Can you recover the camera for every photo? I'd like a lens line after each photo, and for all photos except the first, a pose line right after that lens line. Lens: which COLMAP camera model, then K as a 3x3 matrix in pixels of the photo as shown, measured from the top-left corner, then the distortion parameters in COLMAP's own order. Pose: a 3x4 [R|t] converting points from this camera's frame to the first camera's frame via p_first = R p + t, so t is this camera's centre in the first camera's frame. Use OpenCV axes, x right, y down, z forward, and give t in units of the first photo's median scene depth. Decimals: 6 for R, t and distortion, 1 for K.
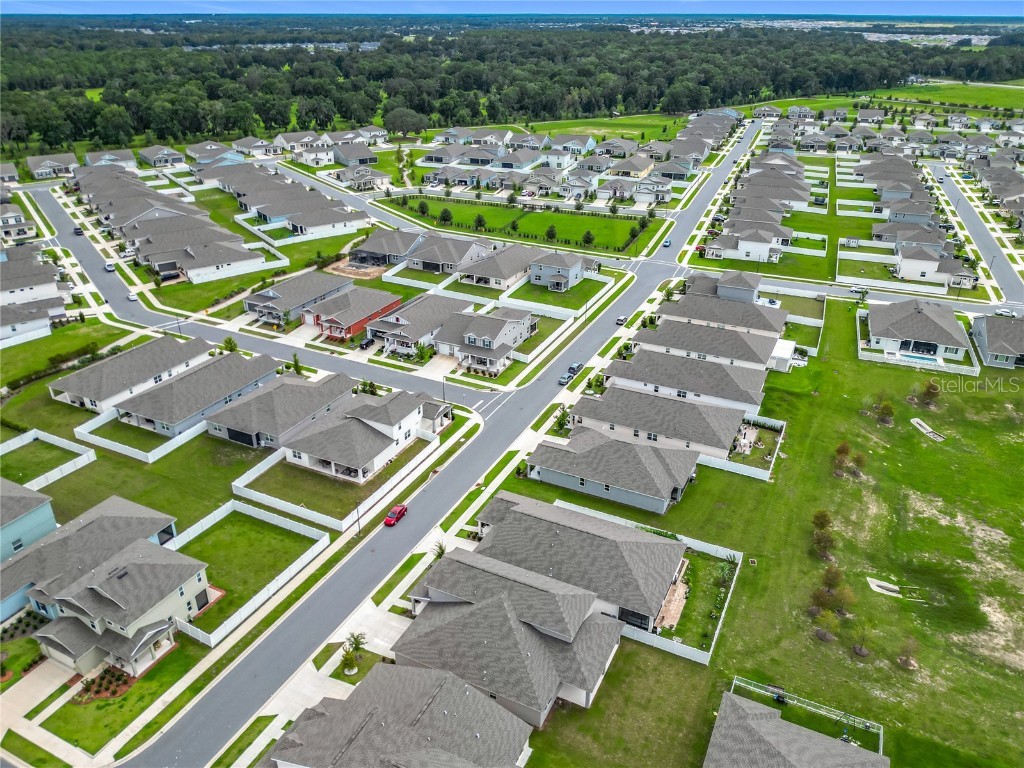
lens RADIAL K [[738.2, 0, 510.1], [0, 738.2, 389.4], [0, 0, 1]] dist [0.052301, -0.069742]
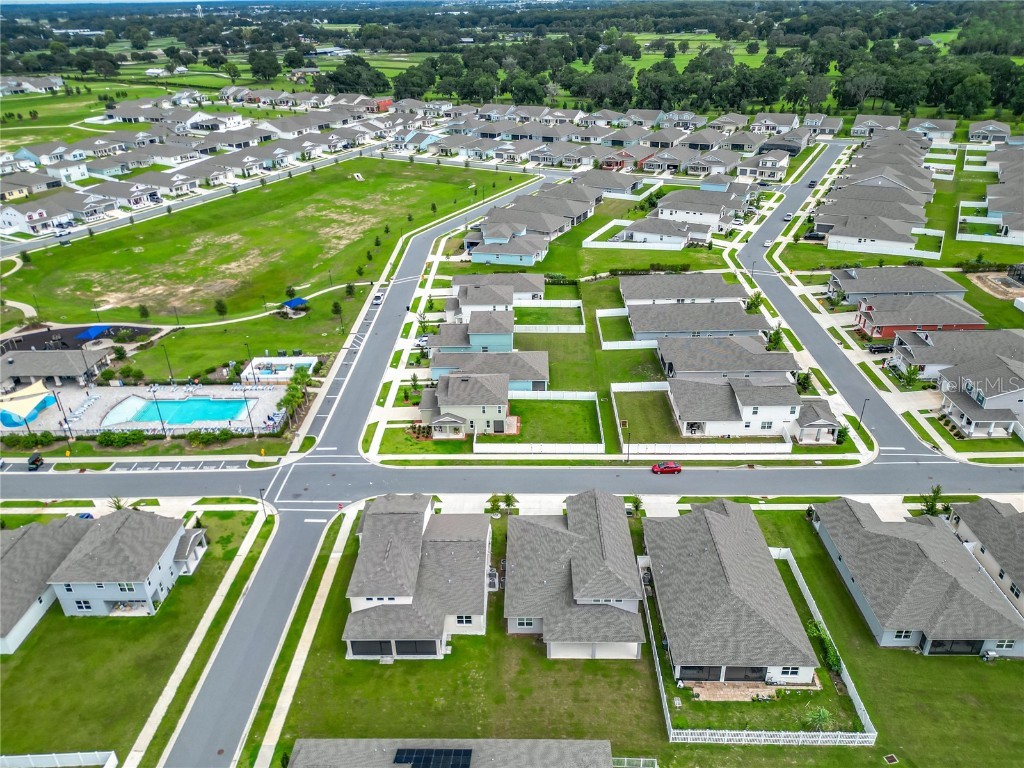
lens RADIAL K [[738.2, 0, 507.2], [0, 738.2, 391.9], [0, 0, 1]] dist [0.052301, -0.069742]
pose [[0.413720, 0.417544, -0.809007, 0.367631], [-0.383122, 0.885958, 0.261334, -0.076535], [0.825865, 0.201829, 0.526509, 0.148732]]
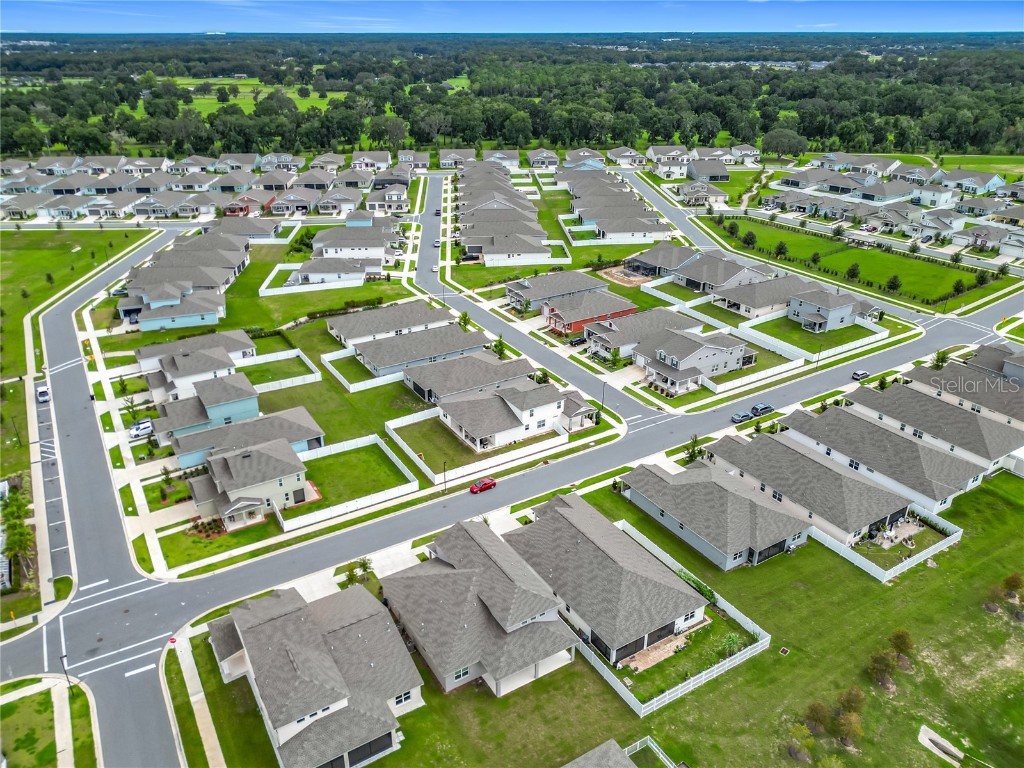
lens RADIAL K [[738.2, 0, 514.0], [0, 738.2, 384.3], [0, 0, 1]] dist [0.052301, -0.069742]
pose [[0.846319, 0.226168, -0.482278, 0.248686], [-0.238439, 0.970464, 0.036685, -0.018665], [0.476331, 0.083947, 0.875250, 0.030270]]
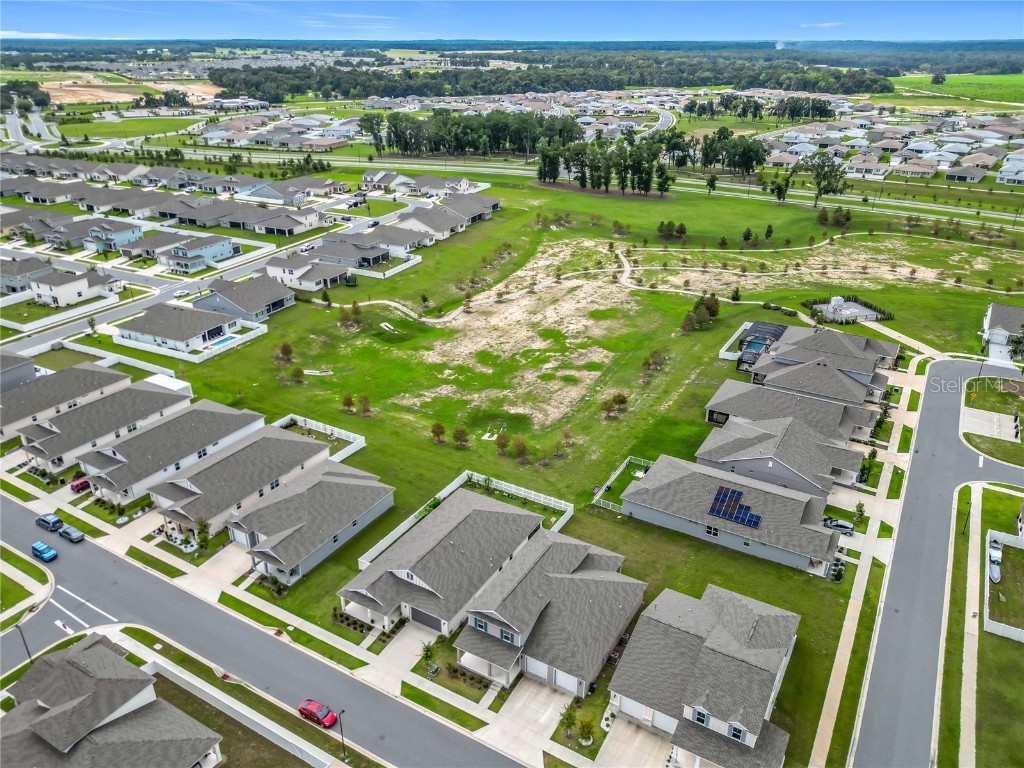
lens RADIAL K [[738.2, 0, 532.0], [0, 738.2, 345.7], [0, 0, 1]] dist [0.052301, -0.069742]
pose [[0.065637, -0.380509, 0.922445, -0.442558], [0.446954, 0.837727, 0.313760, -0.175099], [-0.892146, 0.391696, 0.225055, 0.330086]]
